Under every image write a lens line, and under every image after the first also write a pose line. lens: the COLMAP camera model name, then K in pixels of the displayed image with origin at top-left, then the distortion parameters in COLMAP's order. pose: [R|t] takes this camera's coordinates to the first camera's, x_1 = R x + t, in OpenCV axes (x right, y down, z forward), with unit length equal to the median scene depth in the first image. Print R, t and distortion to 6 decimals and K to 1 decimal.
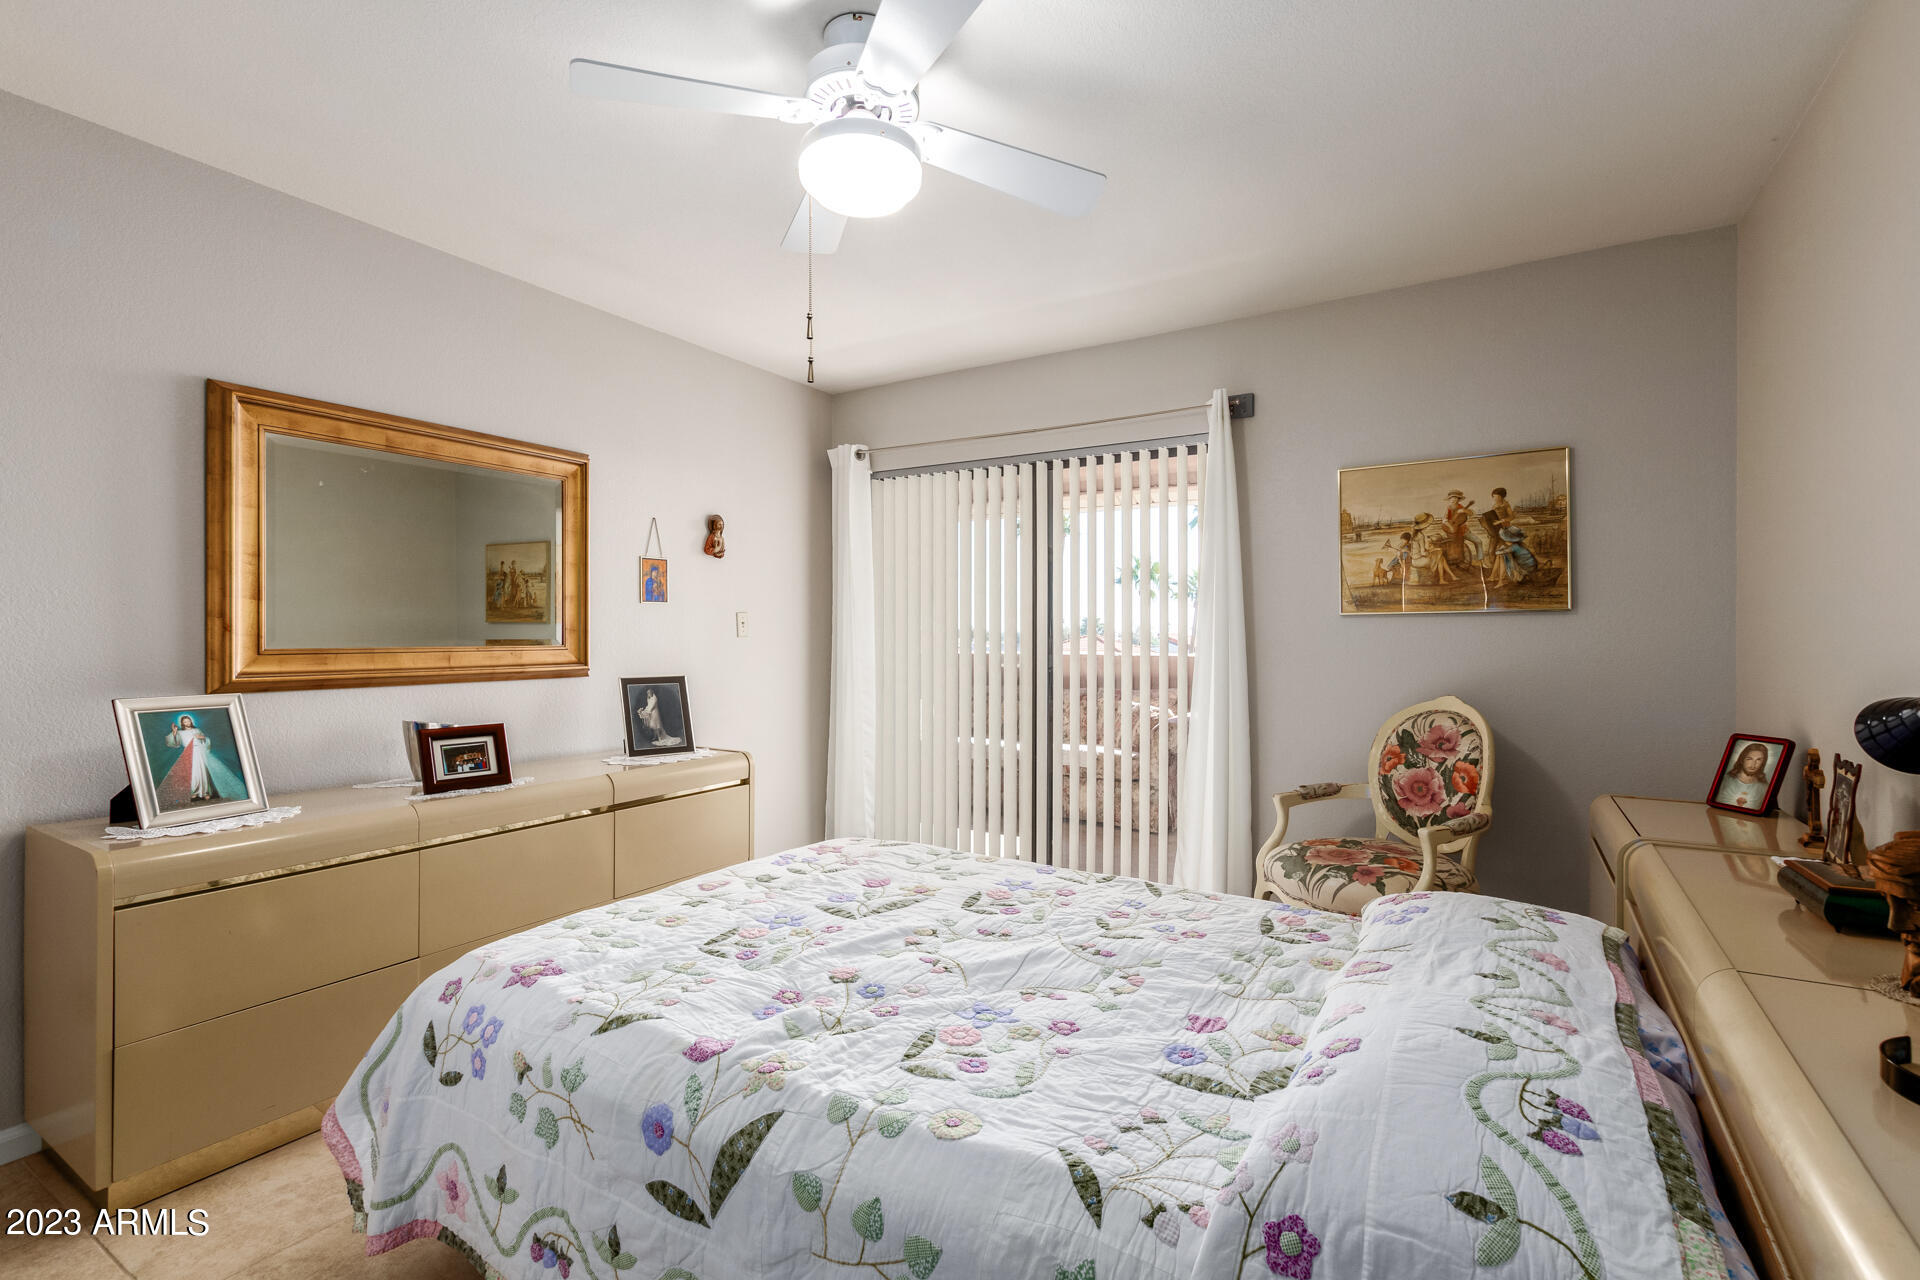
lens RADIAL K [[894.1, 0, 973.5], [0, 894.1, 640.7], [0, 0, 1]] dist [0.002607, 0.000069]
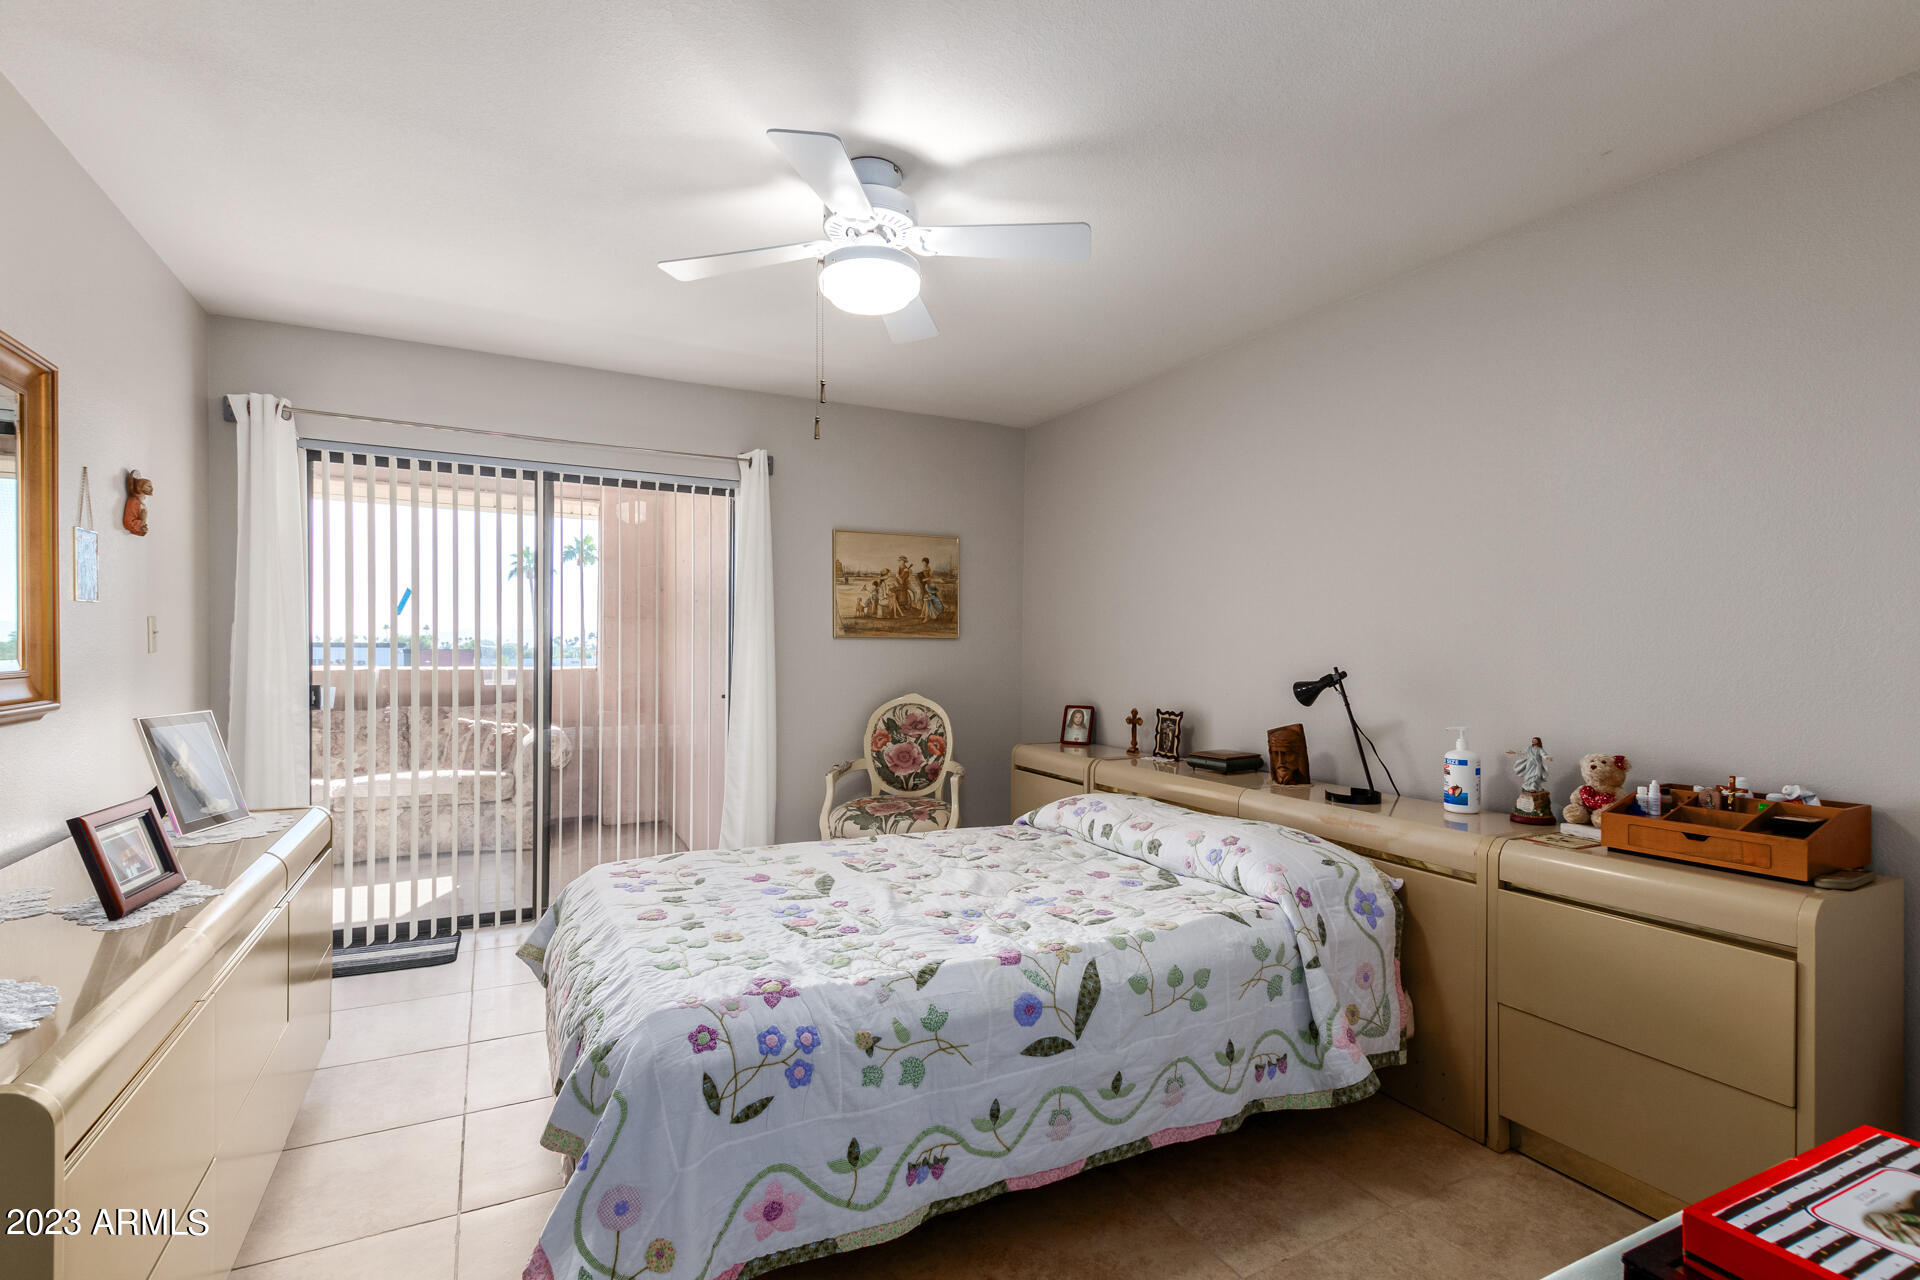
lens RADIAL K [[894.1, 0, 973.5], [0, 894.1, 640.7], [0, 0, 1]] dist [0.002607, 0.000069]
pose [[0.500685, 0.010285, 0.865569, -0.949368], [-0.006055, 0.999947, -0.008379, -0.019603], [-0.865609, -0.001046, 0.500720, 0.206116]]
